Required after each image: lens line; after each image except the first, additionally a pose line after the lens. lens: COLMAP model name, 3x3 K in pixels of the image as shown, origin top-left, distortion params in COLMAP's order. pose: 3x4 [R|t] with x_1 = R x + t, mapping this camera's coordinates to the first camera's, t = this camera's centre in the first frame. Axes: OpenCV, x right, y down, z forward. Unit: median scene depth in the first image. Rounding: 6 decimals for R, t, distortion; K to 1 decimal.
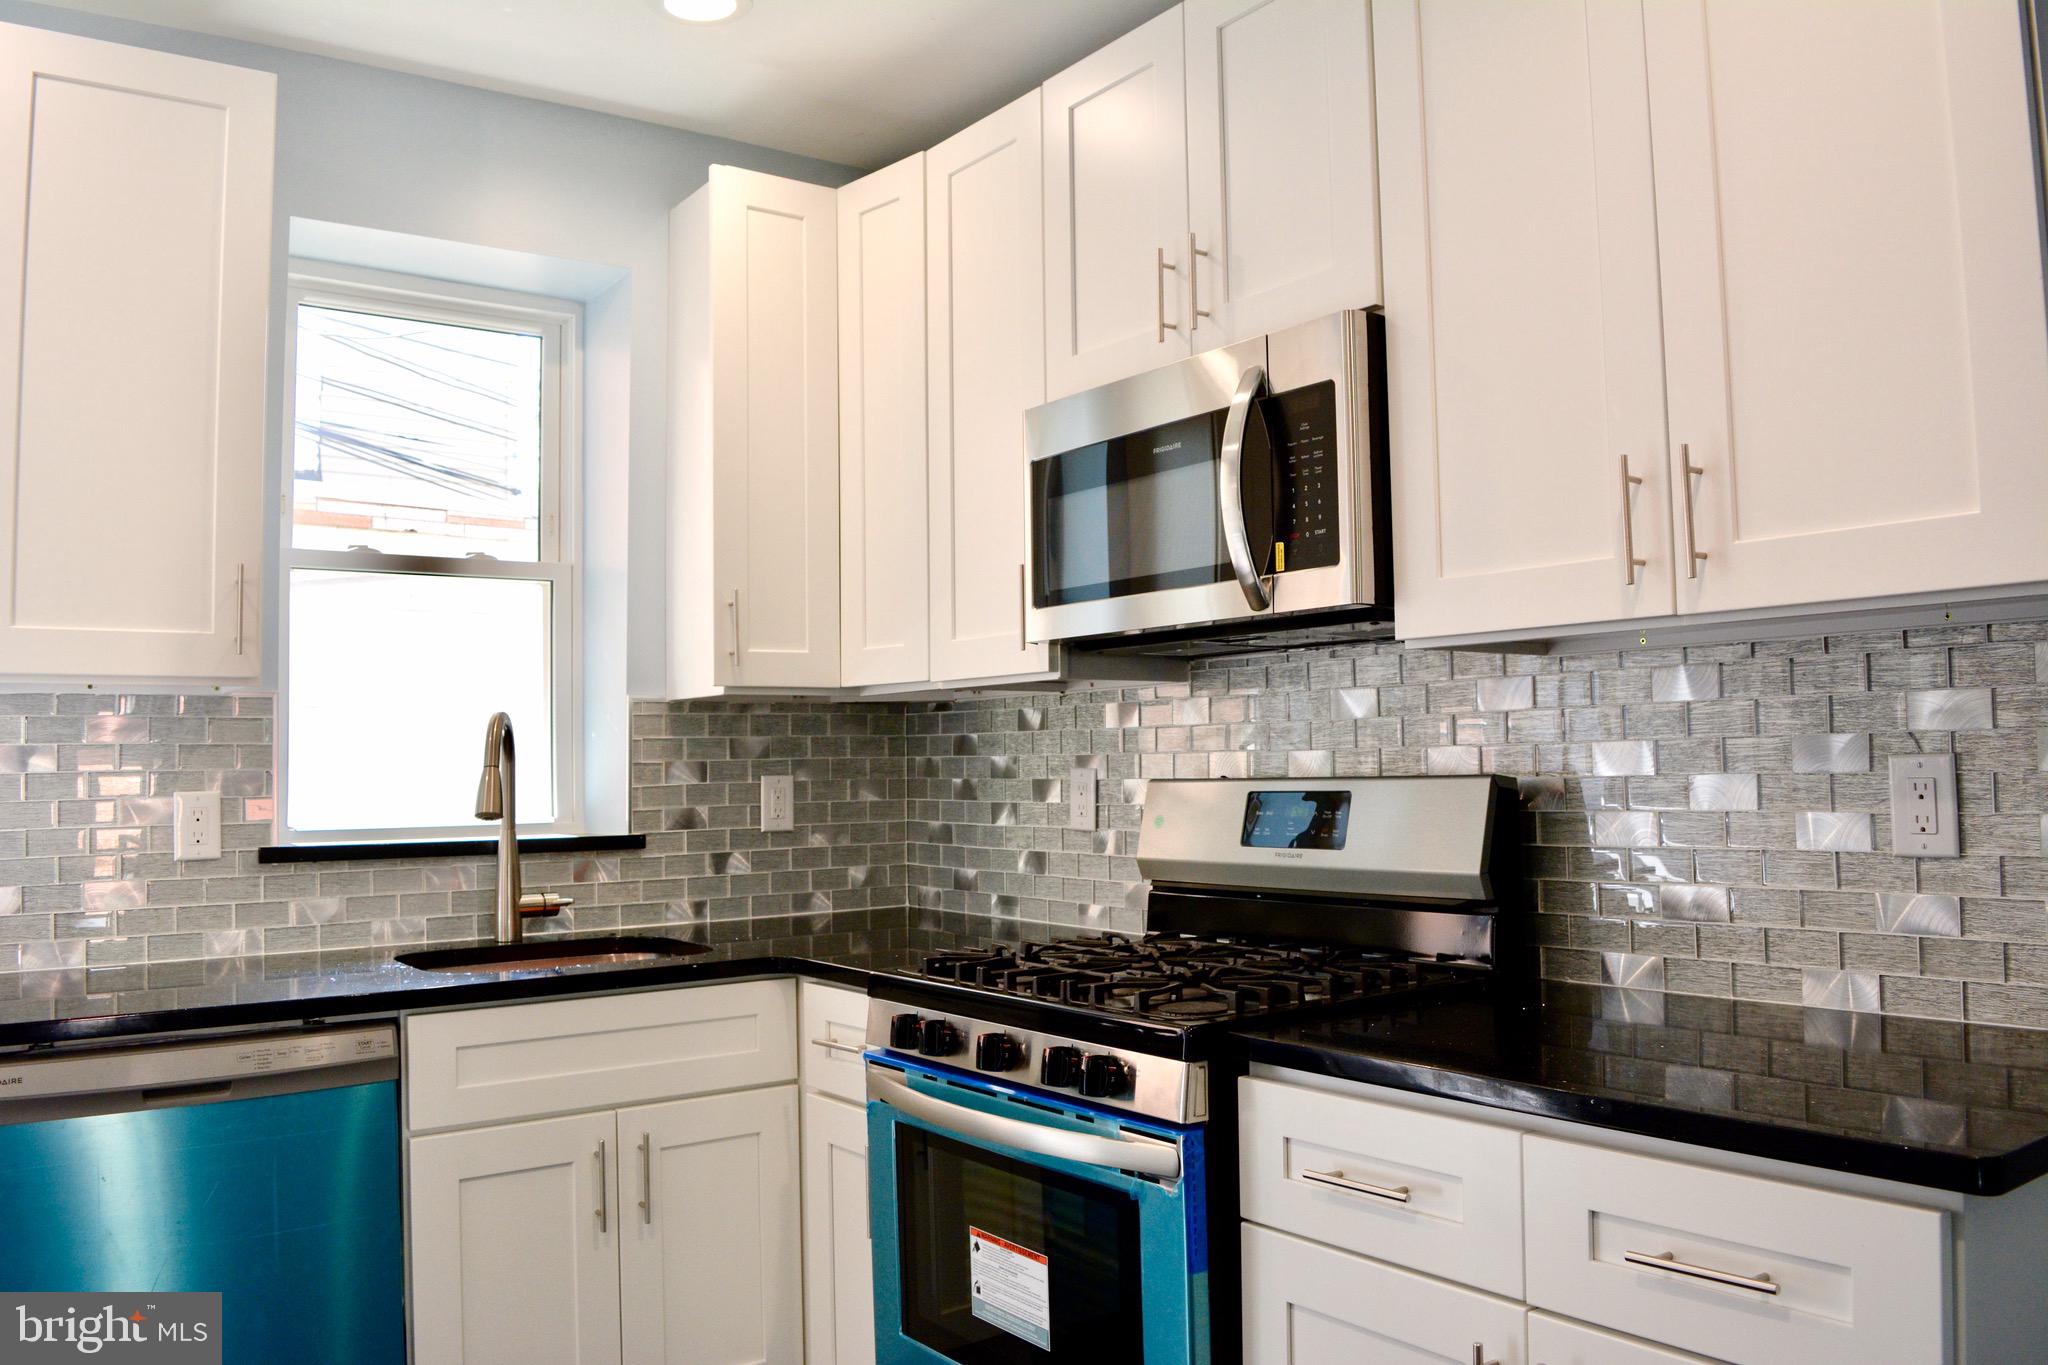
lens RADIAL K [[1599.0, 0, 1024.4], [0, 1599.0, 680.4], [0, 0, 1]] dist [-0.092699, 0.019736]
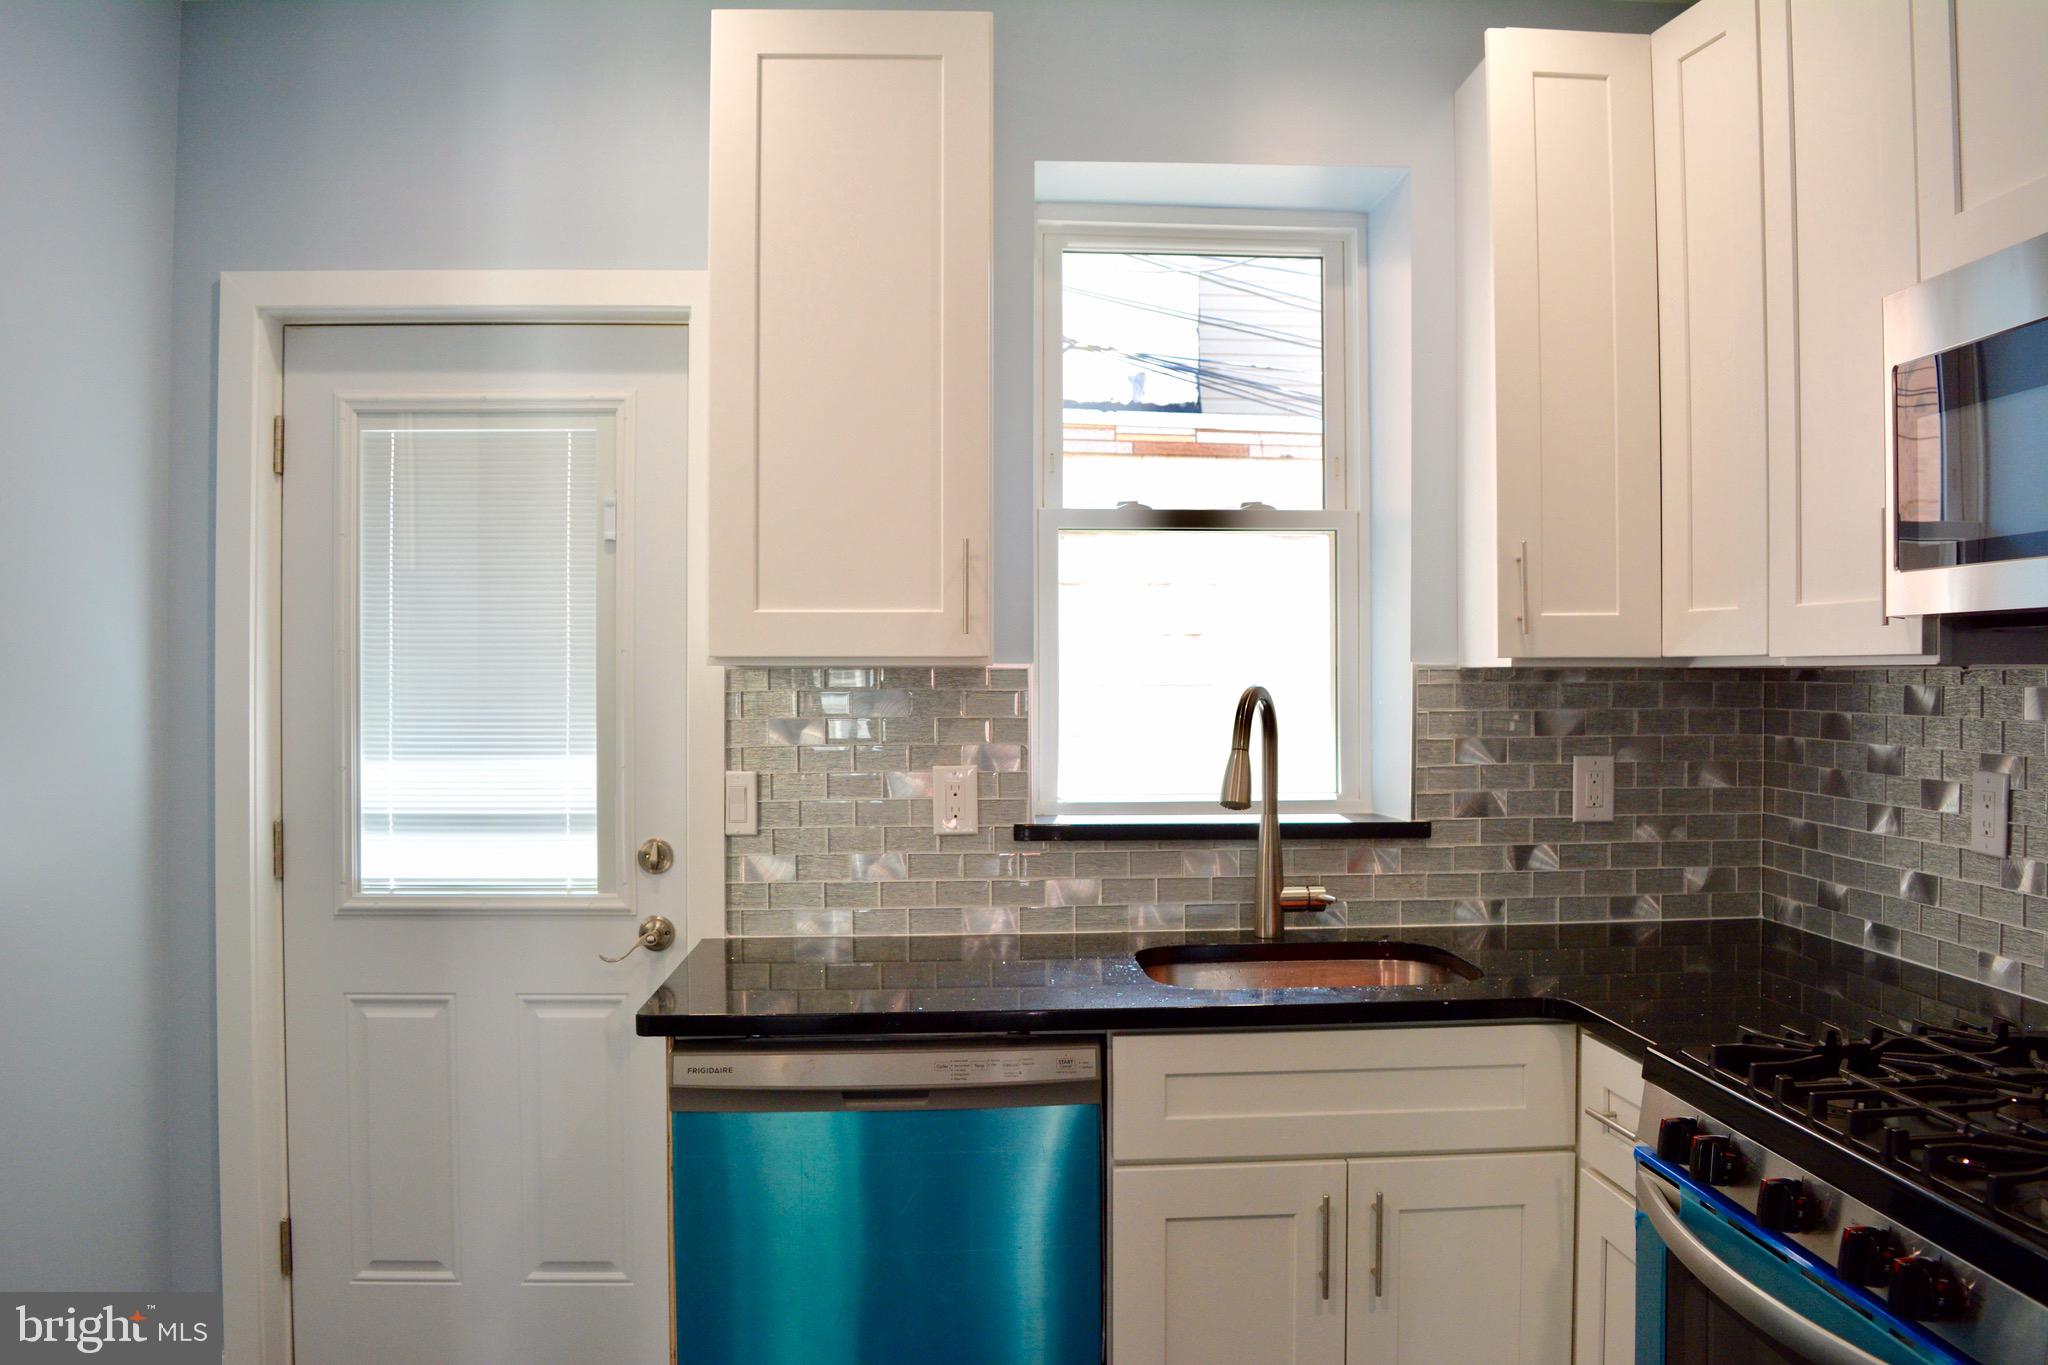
lens RADIAL K [[1599.0, 0, 1031.1], [0, 1599.0, 672.4], [0, 0, 1]] dist [-0.092699, 0.019736]
pose [[0.842408, 0.015217, -0.538625, 0.048638], [0.014756, 0.998575, 0.051289, -0.035364], [0.538638, -0.051154, 0.840983, 0.164483]]
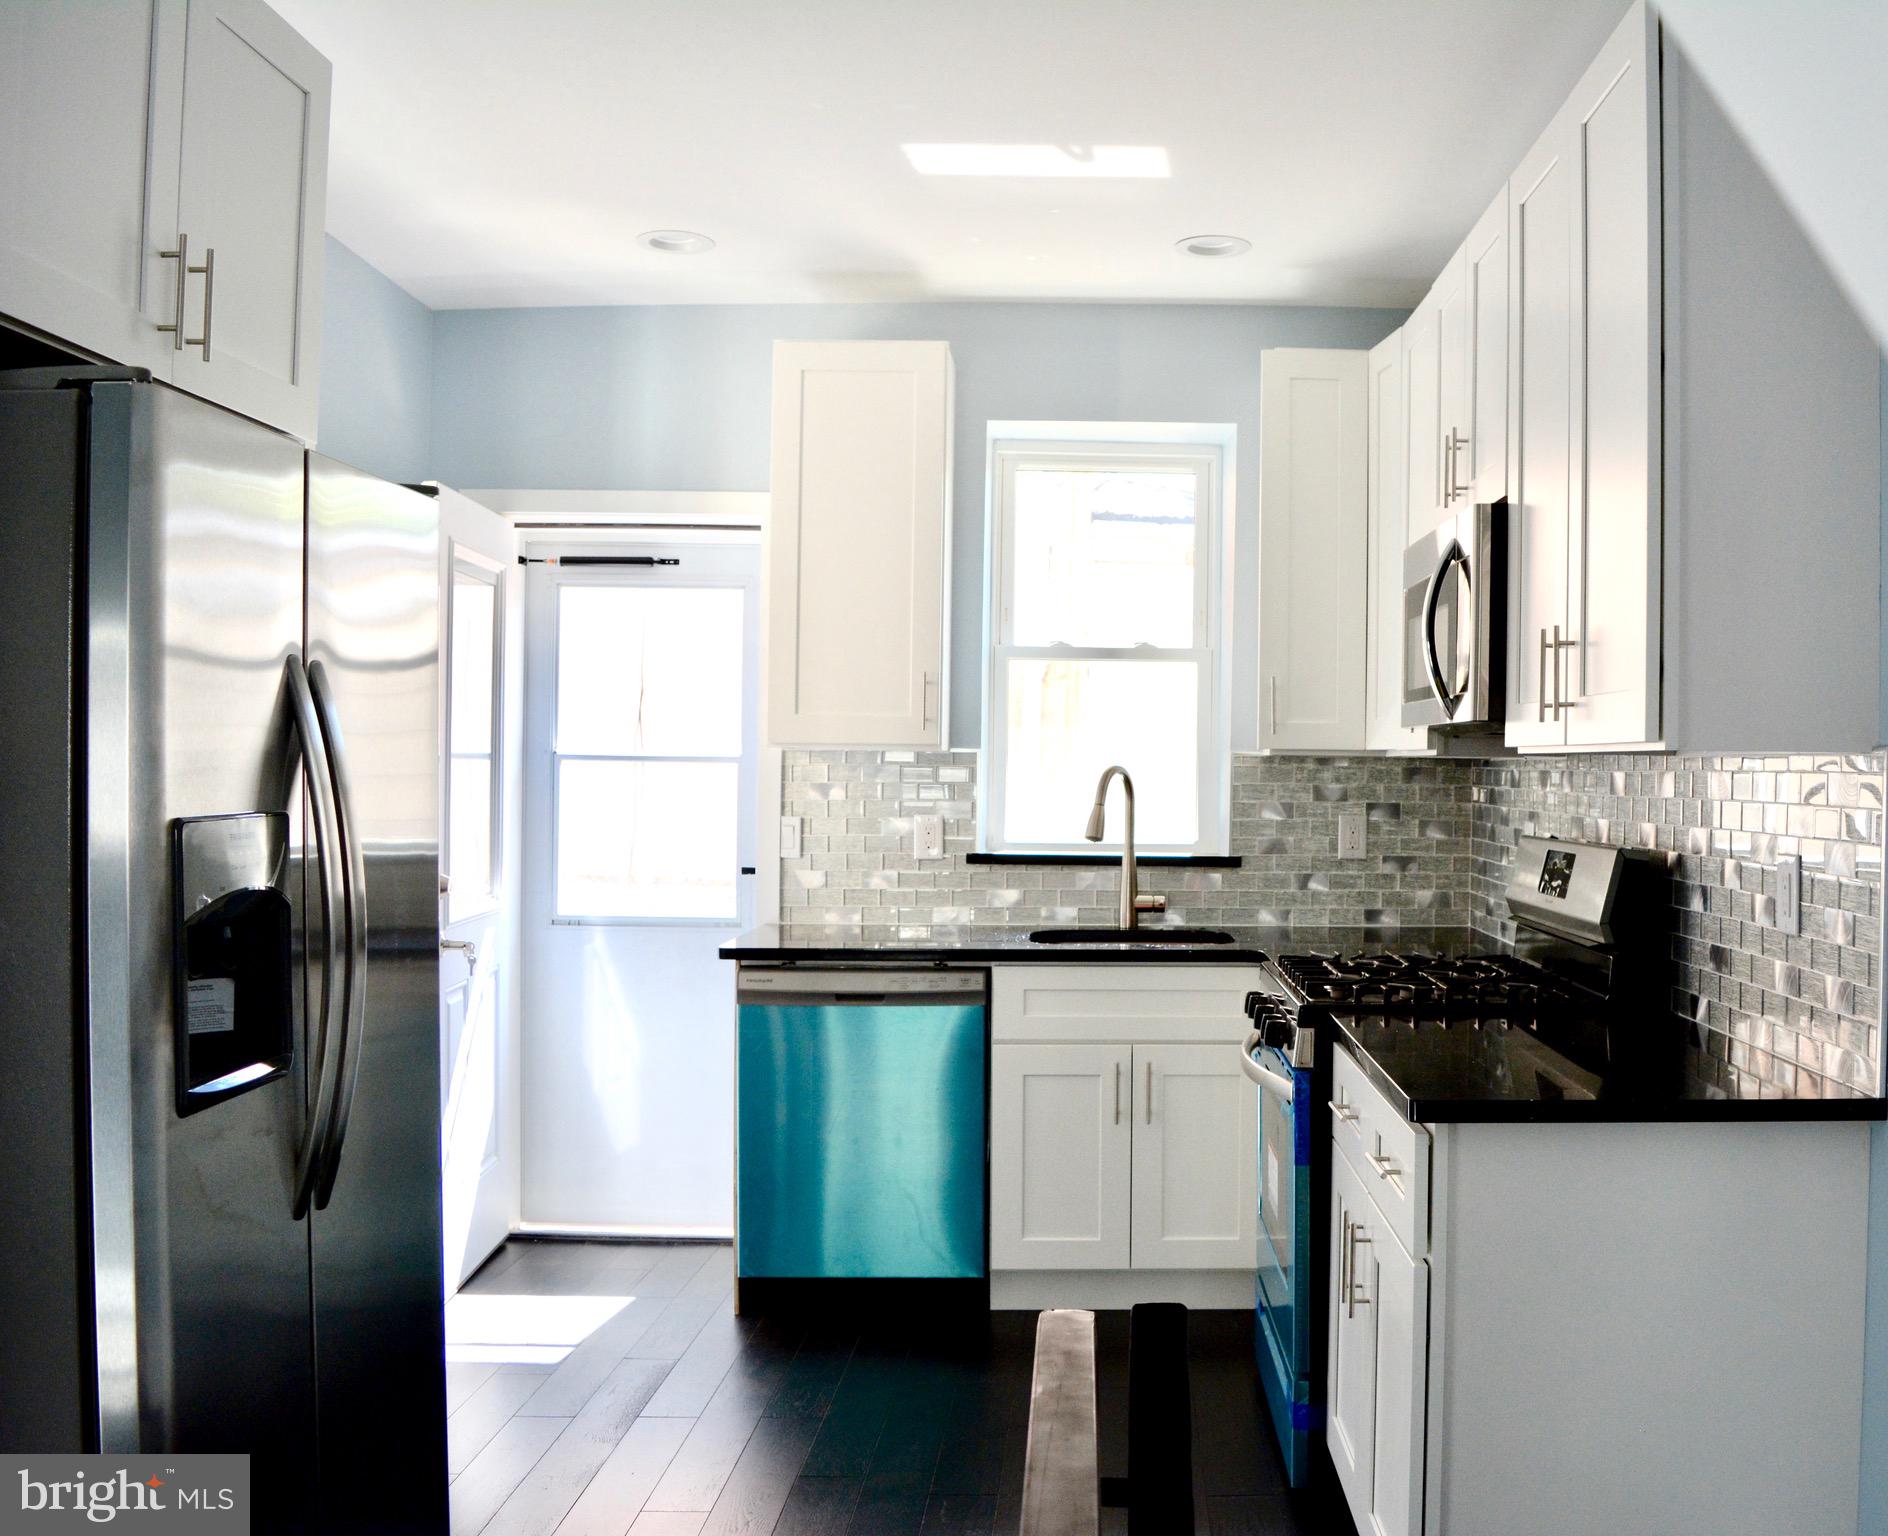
lens RADIAL K [[1794.8, 0, 1144.4], [0, 1794.8, 778.1], [0, 0, 1]] dist [-0.122511, 0.000000]
pose [[0.828673, 0.030496, -0.558902, 0.569205], [0.002840, 0.998273, 0.058682, -0.060715], [0.559726, -0.050215, 0.827155, -0.299842]]
